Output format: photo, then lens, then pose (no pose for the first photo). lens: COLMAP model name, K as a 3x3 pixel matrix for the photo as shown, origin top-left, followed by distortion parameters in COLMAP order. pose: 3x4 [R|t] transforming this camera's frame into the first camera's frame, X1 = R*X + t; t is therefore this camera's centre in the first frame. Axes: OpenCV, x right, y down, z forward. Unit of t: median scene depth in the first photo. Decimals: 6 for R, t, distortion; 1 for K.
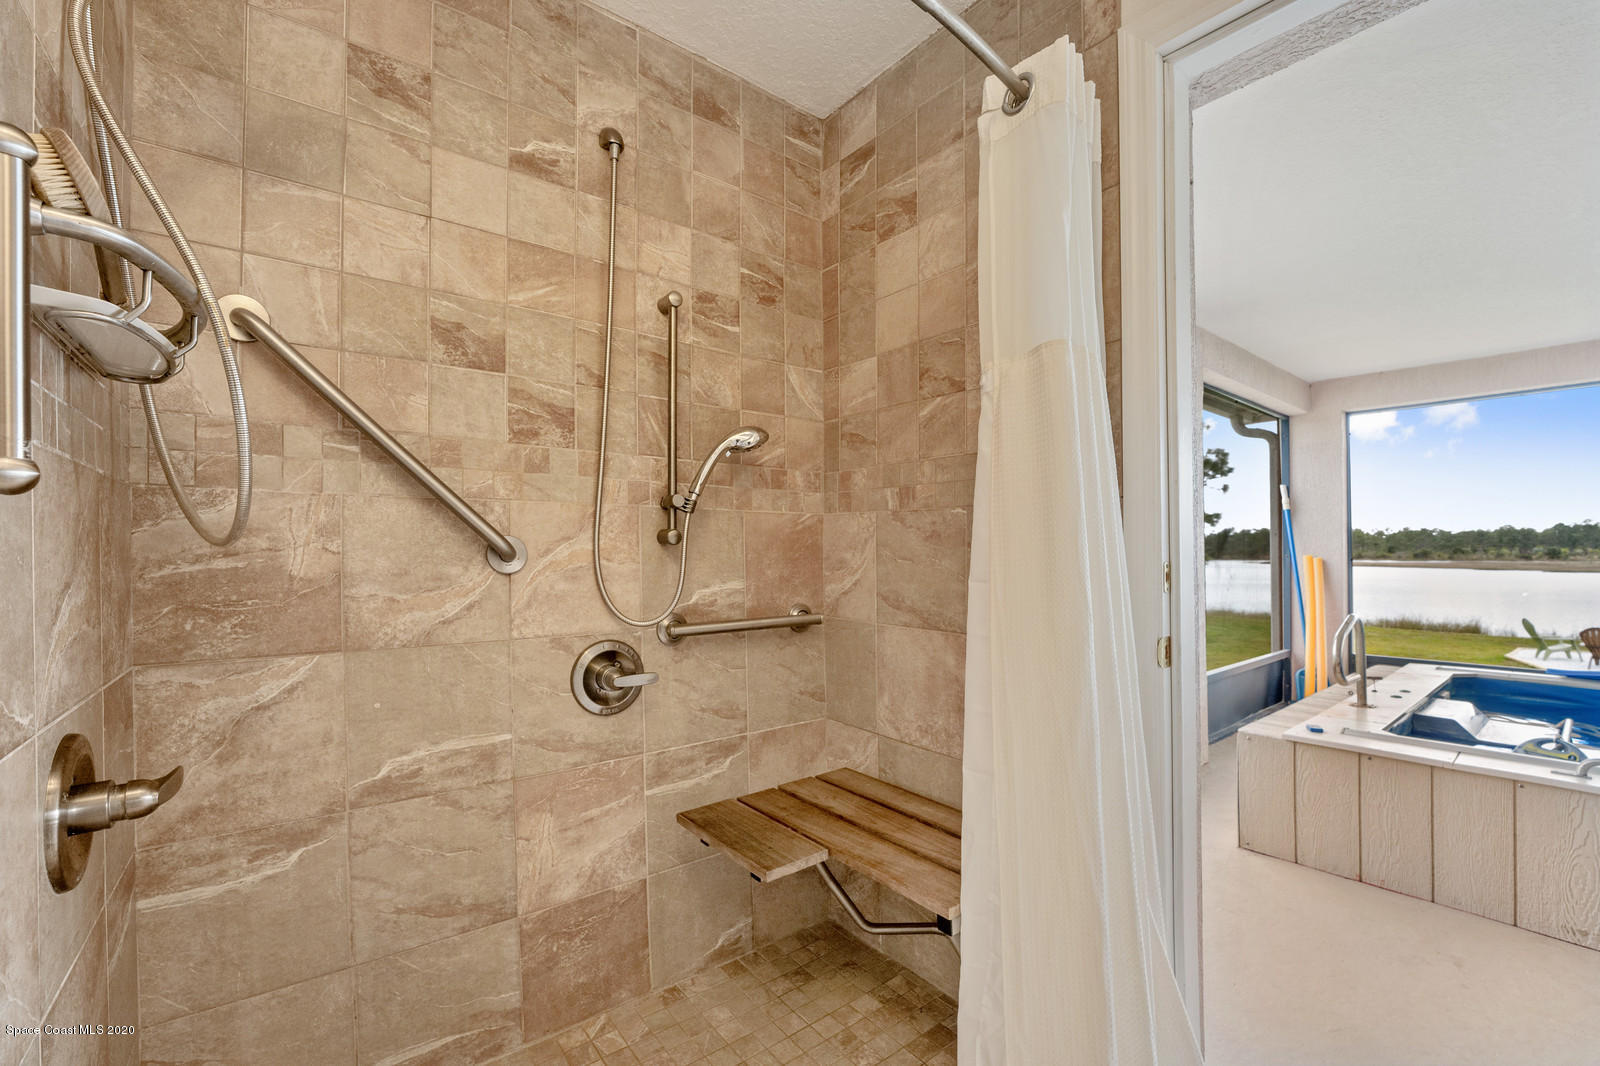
lens RADIAL K [[663.8, 0, 814.8], [0, 663.8, 537.5], [0, 0, 1]] dist [-0.019357, 0.000632]
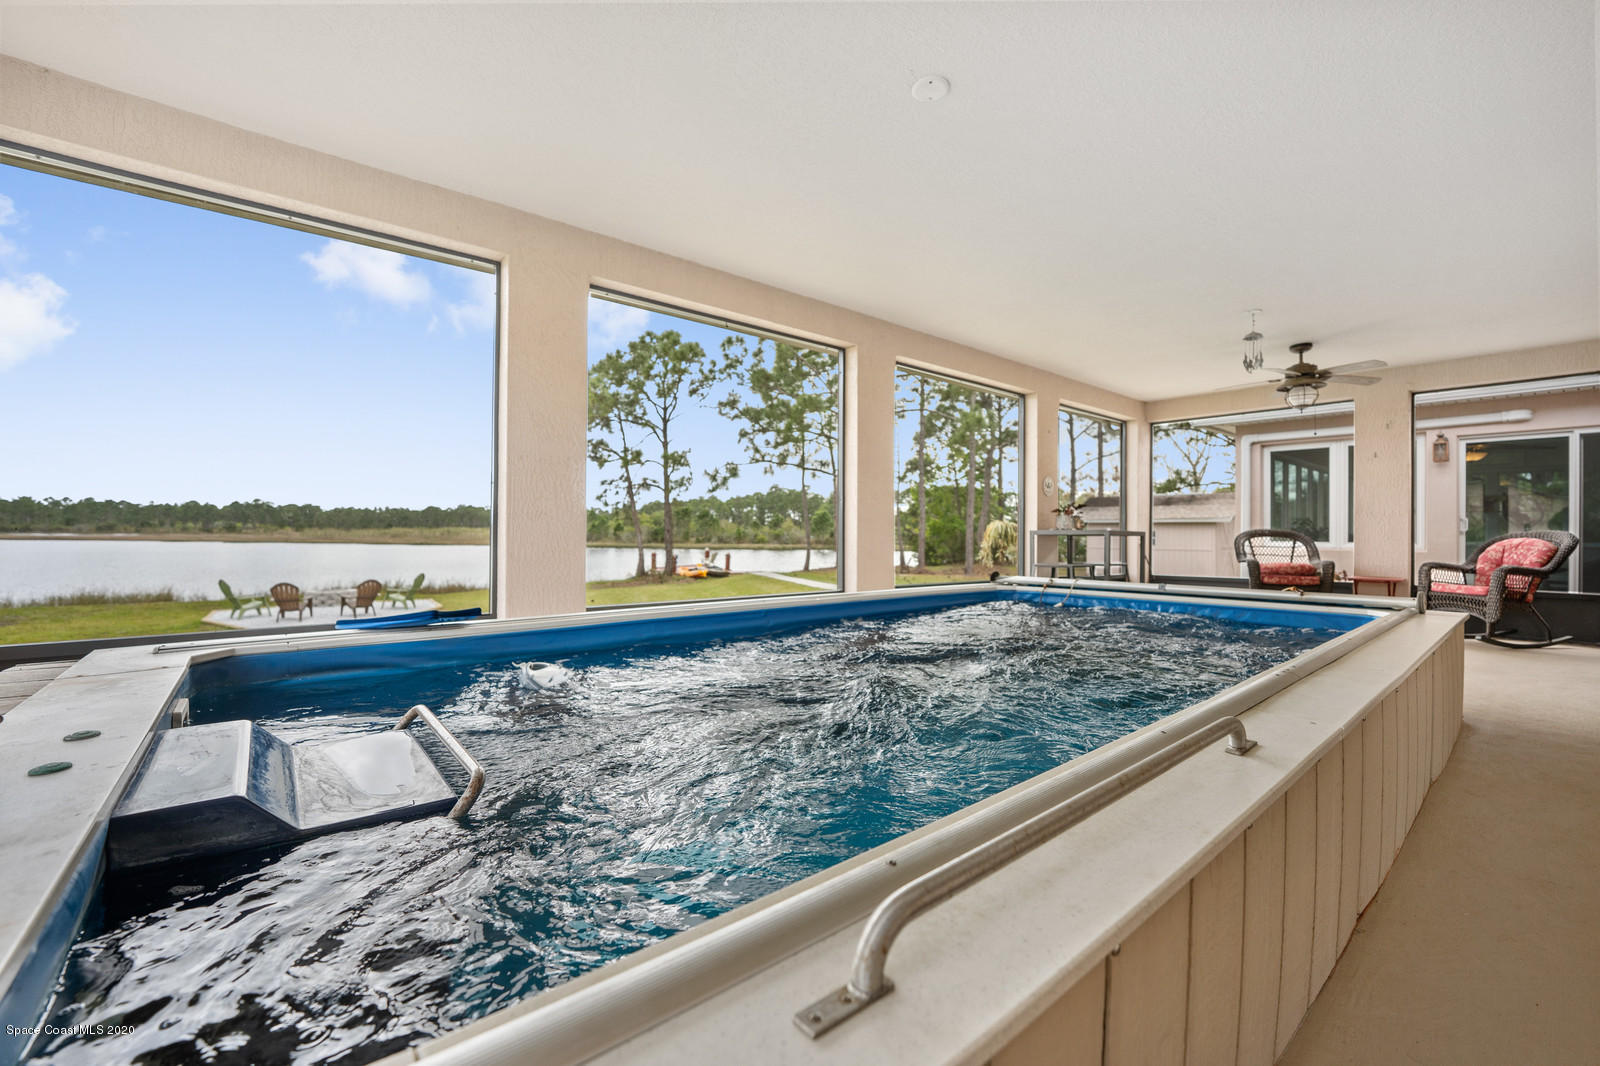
lens RADIAL K [[653.1, 0, 803.1], [0, 653.1, 540.7], [0, 0, 1]] dist [-0.034740, 0.007782]
pose [[-0.011553, -0.011296, 0.999869, 0.621755], [-0.034794, 0.999335, 0.010888, 0.125741], [-0.999328, -0.034664, -0.011938, 0.687617]]
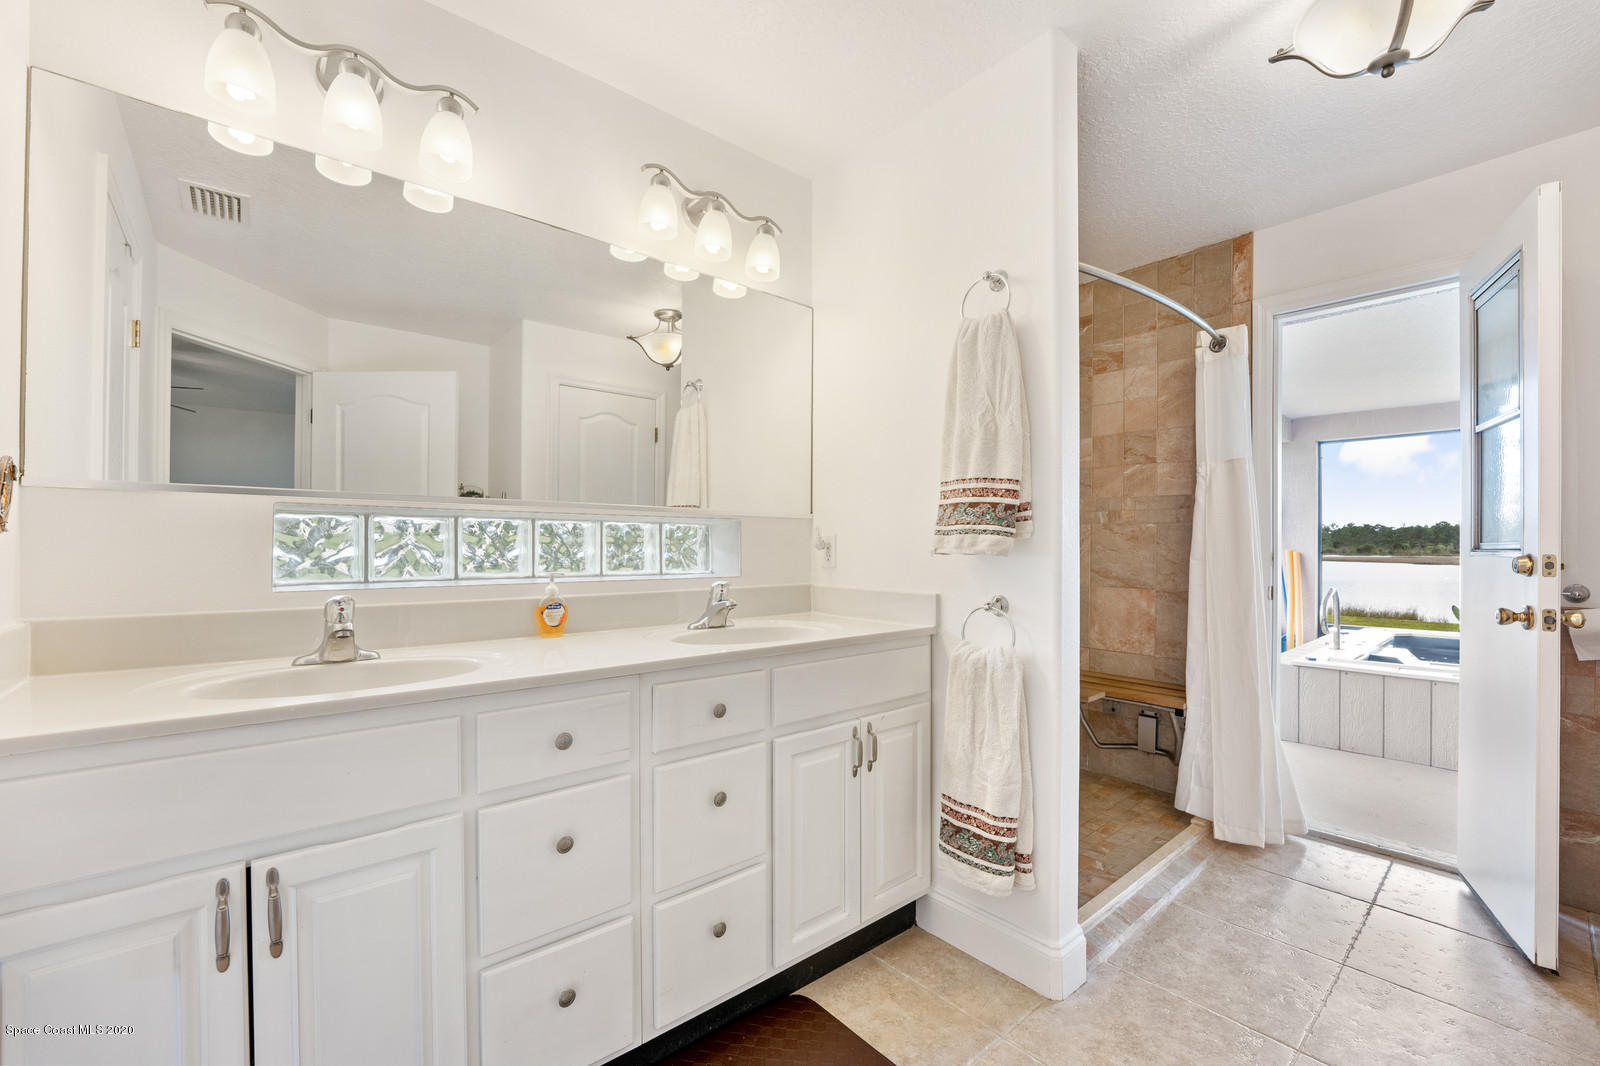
lens RADIAL K [[653.1, 0, 803.1], [0, 653.1, 540.7], [0, 0, 1]] dist [-0.034740, 0.007782]
pose [[0.999613, 0.002818, 0.027682, -0.413798], [-0.003224, 0.999888, 0.014647, -0.009793], [-0.027638, -0.014731, 0.999509, -0.414156]]
